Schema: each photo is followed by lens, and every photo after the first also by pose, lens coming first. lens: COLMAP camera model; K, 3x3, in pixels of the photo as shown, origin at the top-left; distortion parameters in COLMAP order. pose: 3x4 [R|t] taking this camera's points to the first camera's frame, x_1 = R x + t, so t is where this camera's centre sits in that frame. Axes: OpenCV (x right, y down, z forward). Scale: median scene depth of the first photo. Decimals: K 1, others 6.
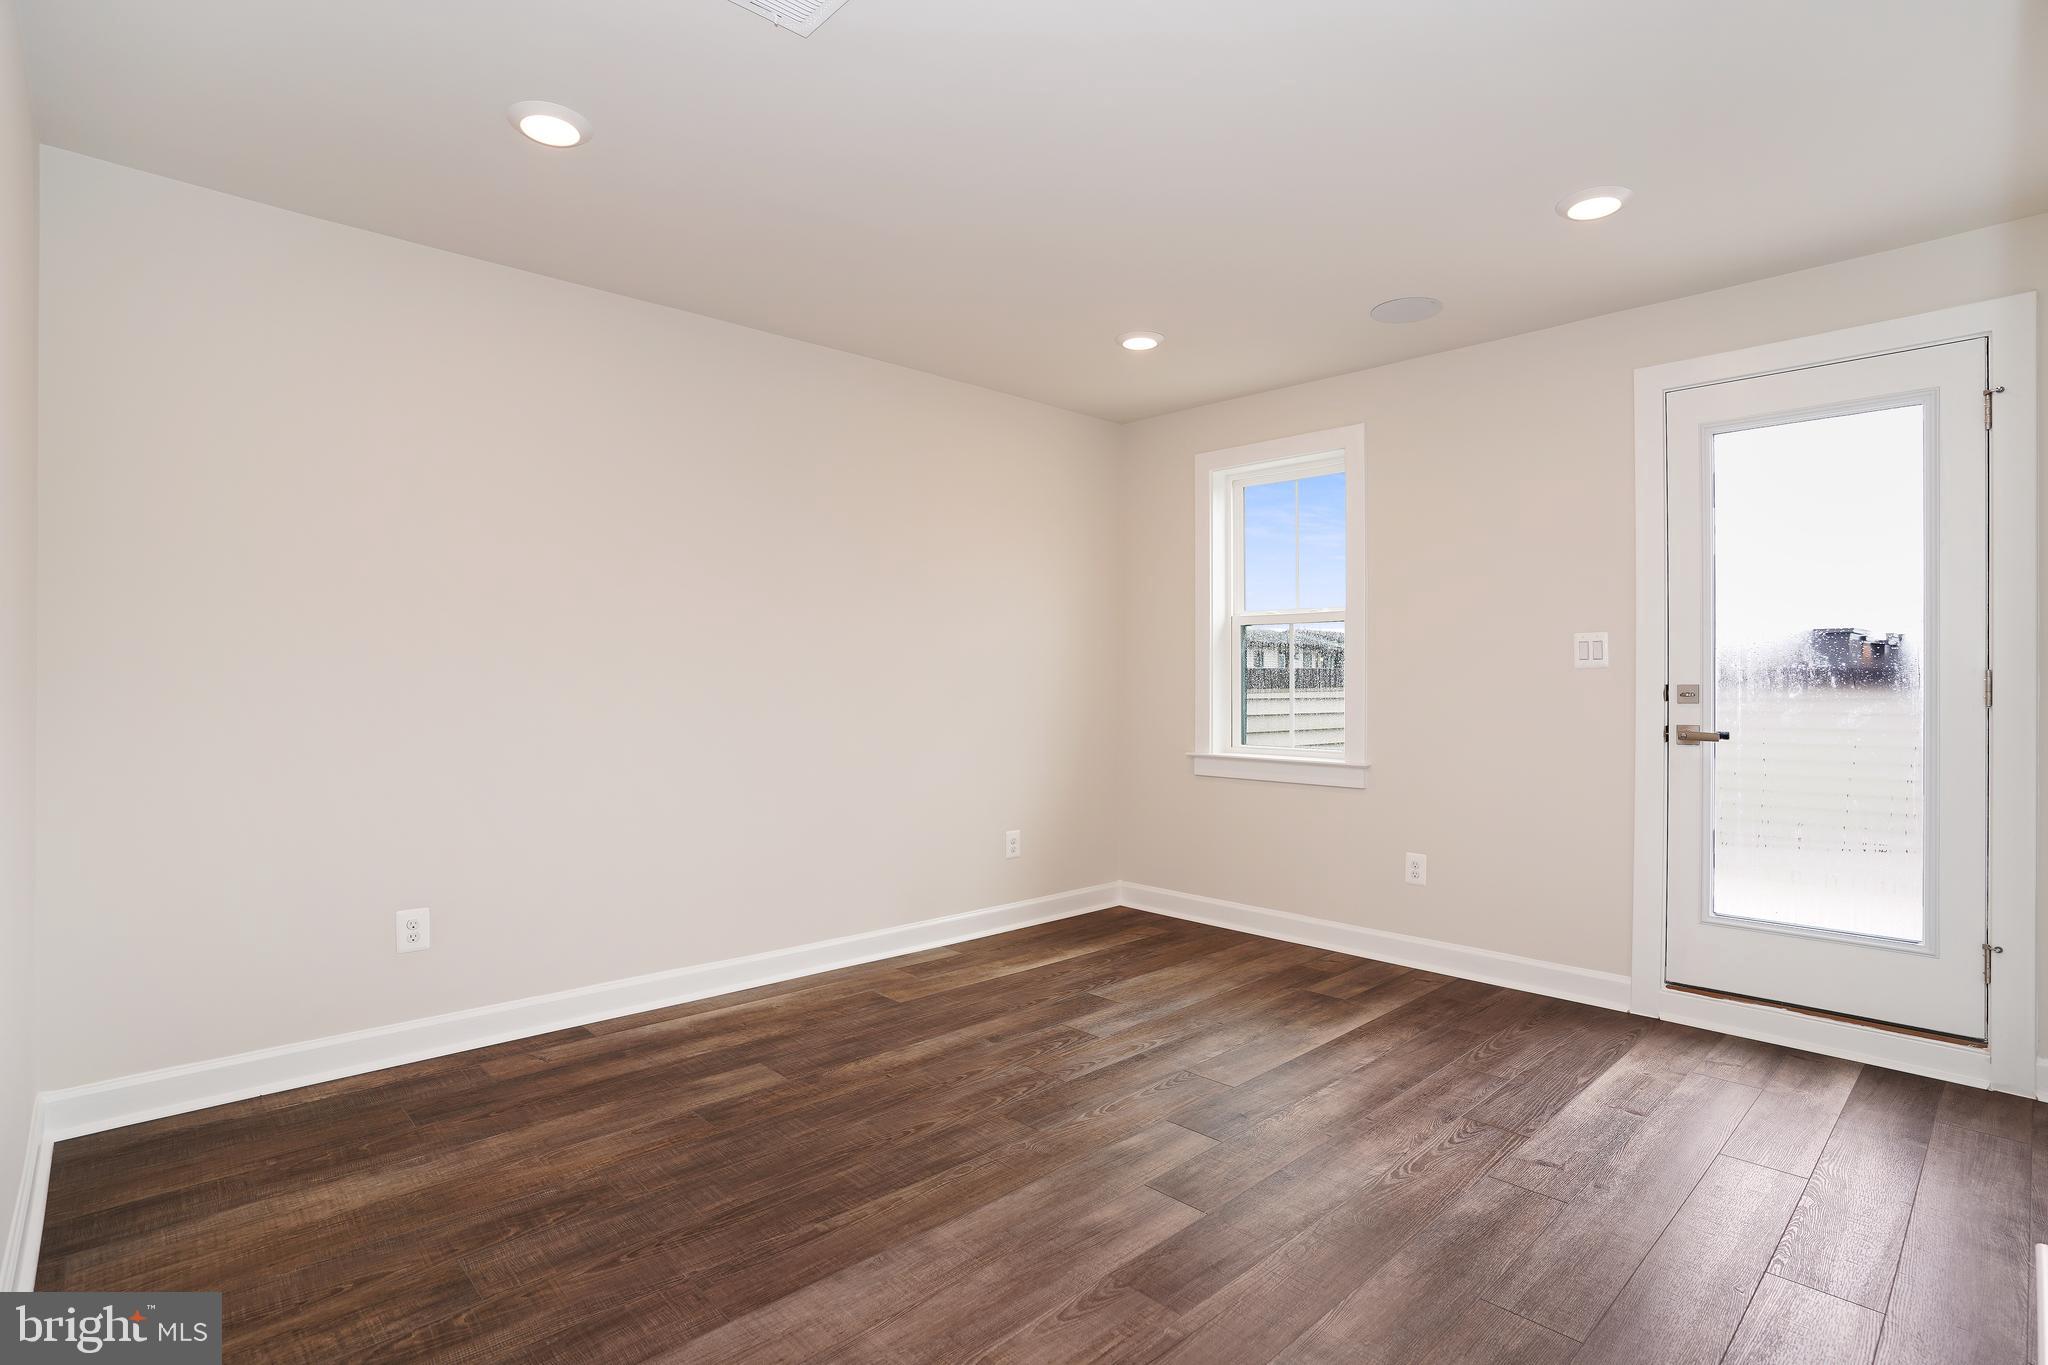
lens RADIAL K [[1009.5, 0, 1032.3], [0, 1009.5, 684.5], [0, 0, 1]] dist [-0.053058, 0.019664]
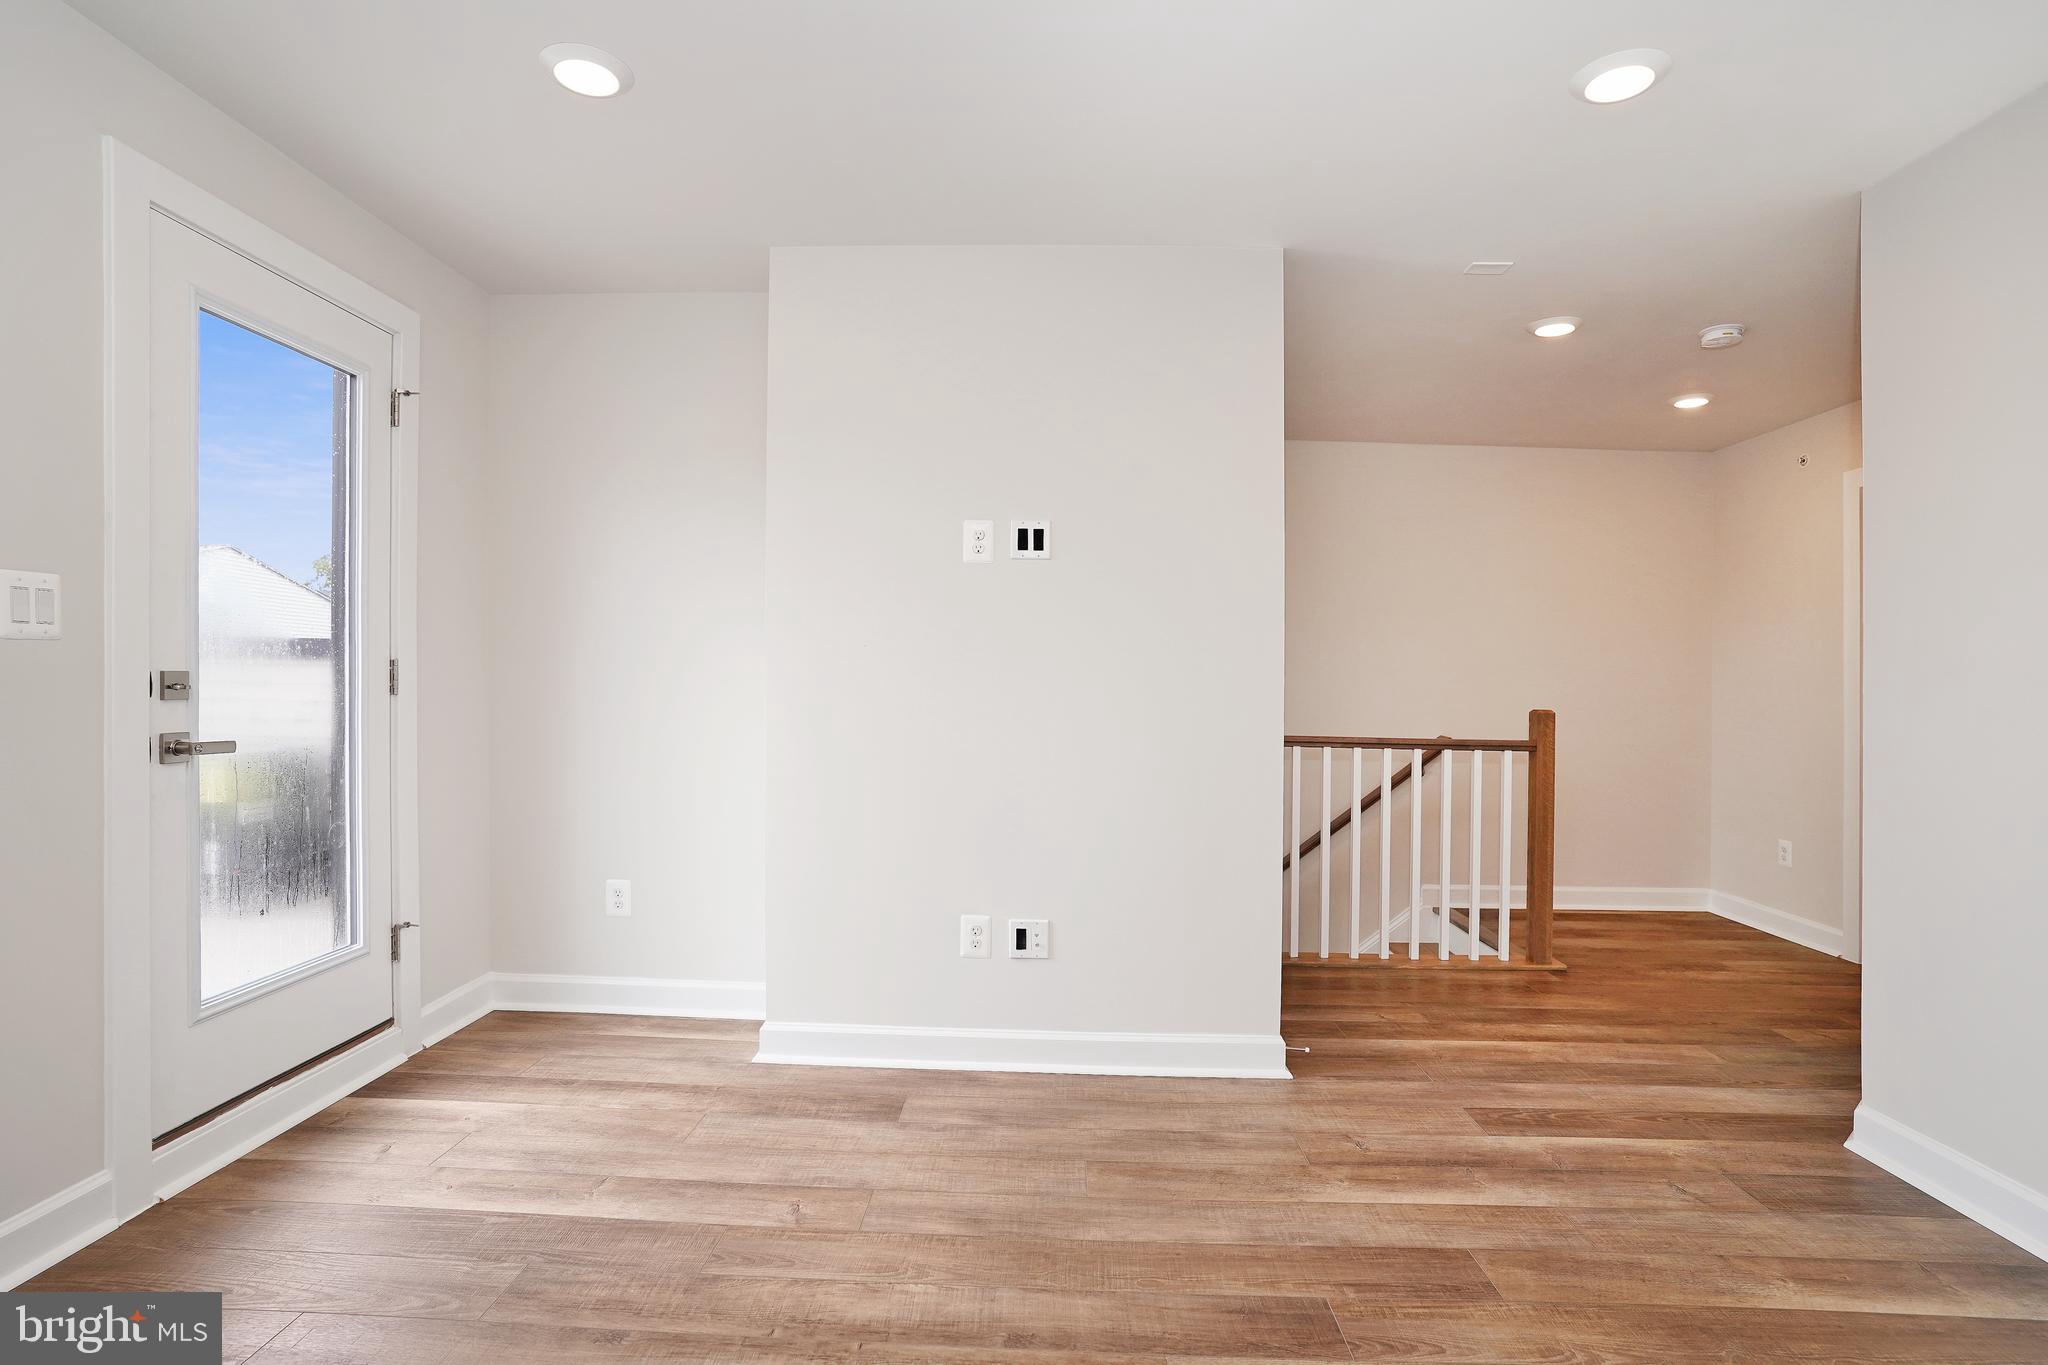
lens RADIAL K [[1009.5, 0, 1019.7], [0, 1009.5, 680.1], [0, 0, 1]] dist [-0.053058, 0.019664]
pose [[-0.700118, -0.009821, 0.713960, -0.180240], [-0.013990, 0.999902, 0.000036, -0.001704], [-0.713890, -0.009964, -0.700187, 0.990450]]
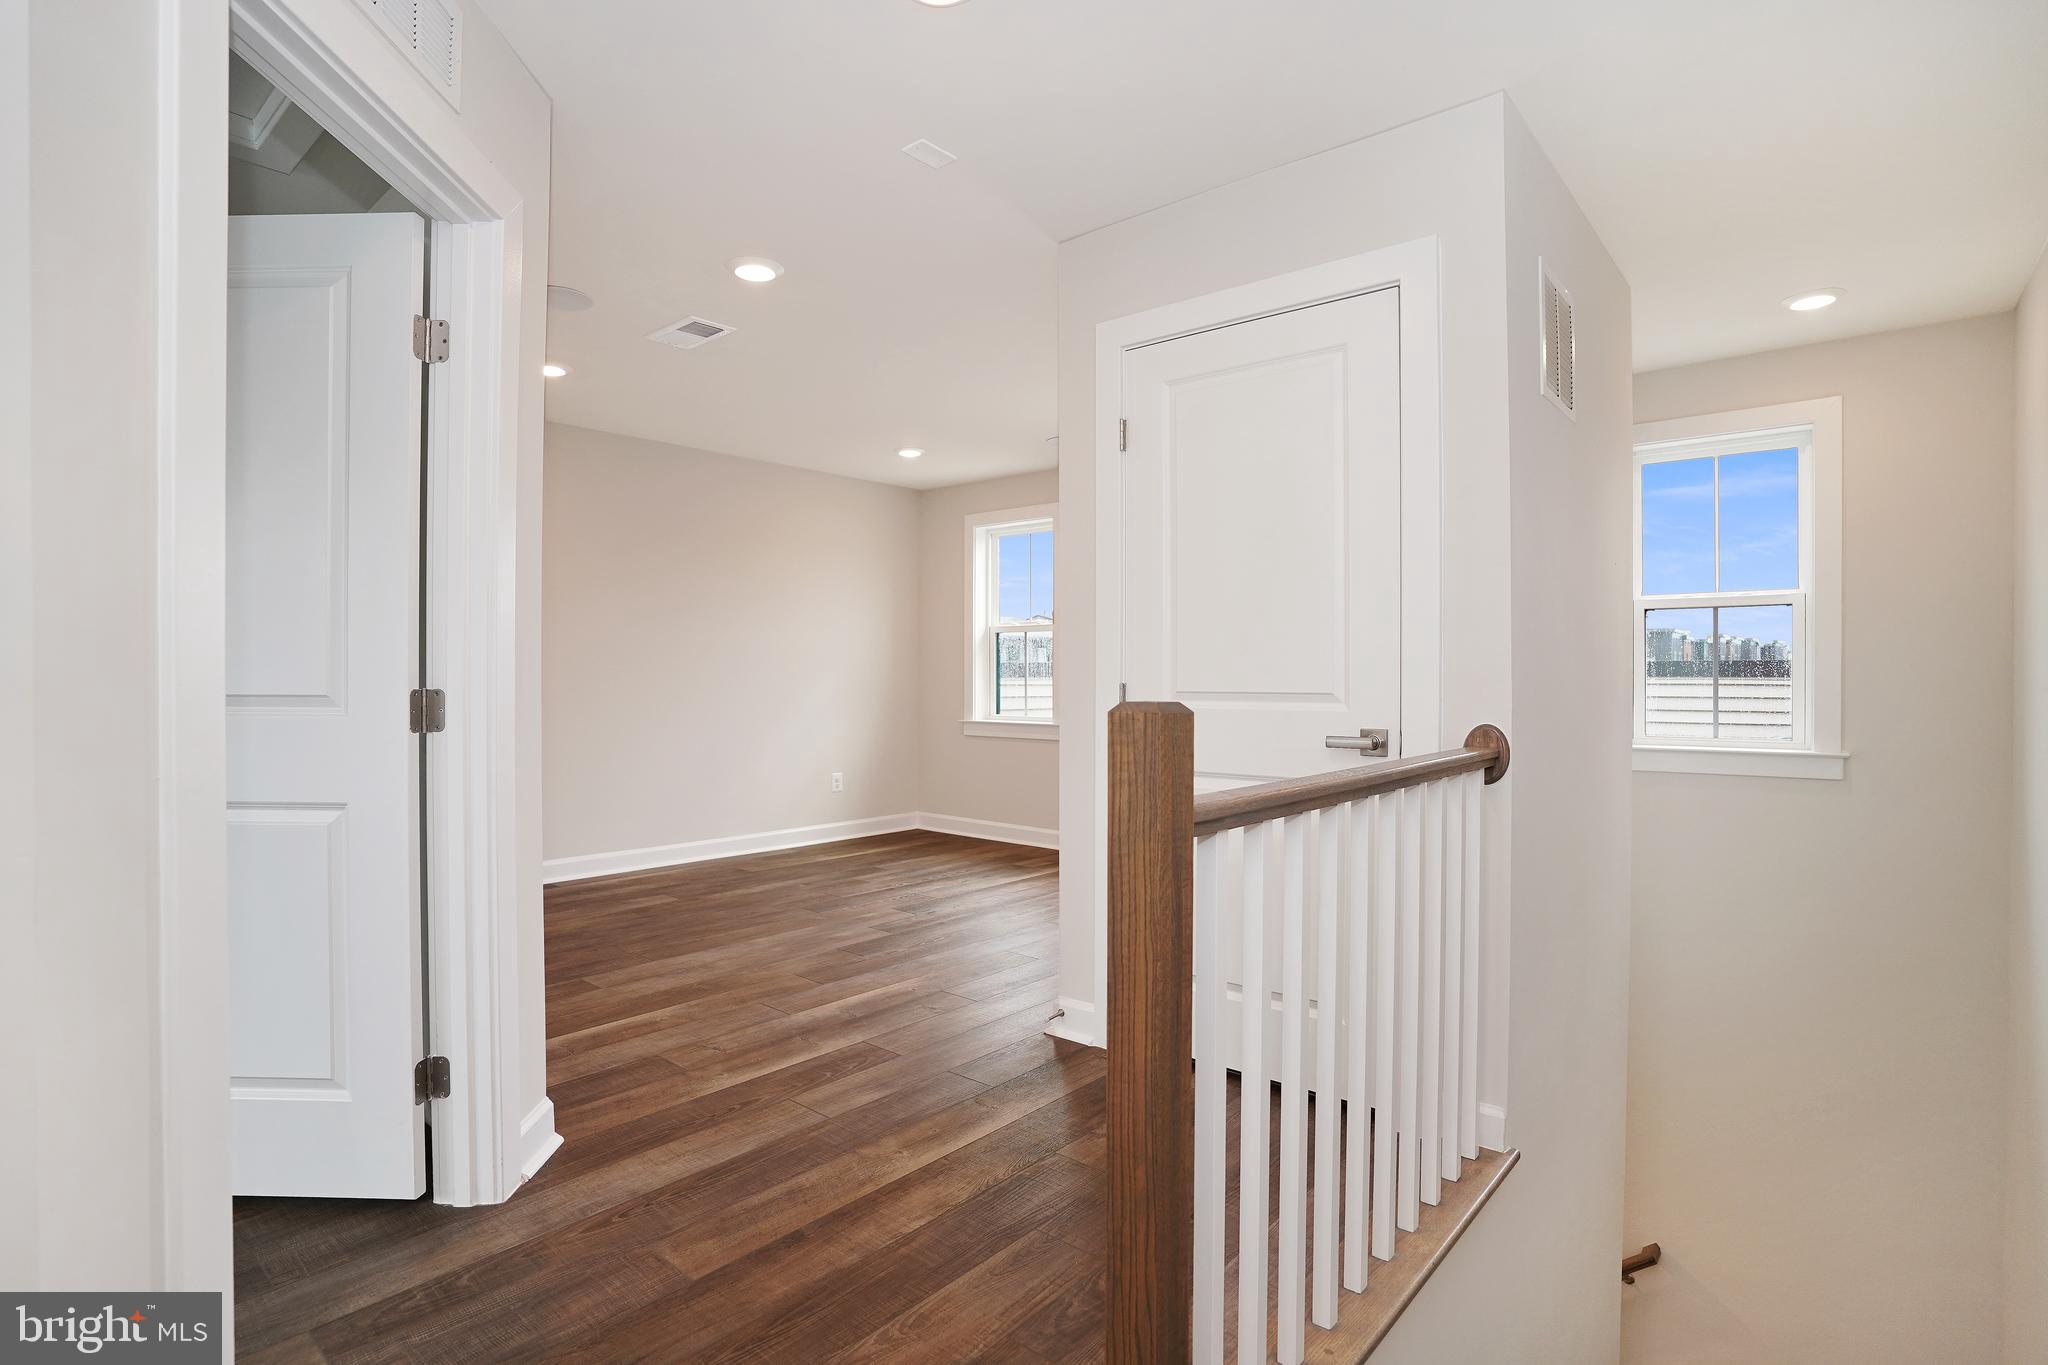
lens RADIAL K [[1009.5, 0, 1018.3], [0, 1009.5, 682.5], [0, 0, 1]] dist [-0.053058, 0.019664]
pose [[0.996181, -0.003612, 0.087238, 0.152797], [0.003699, 0.999993, -0.000840, 0.019483], [-0.087234, 0.001159, 0.996187, -0.632504]]
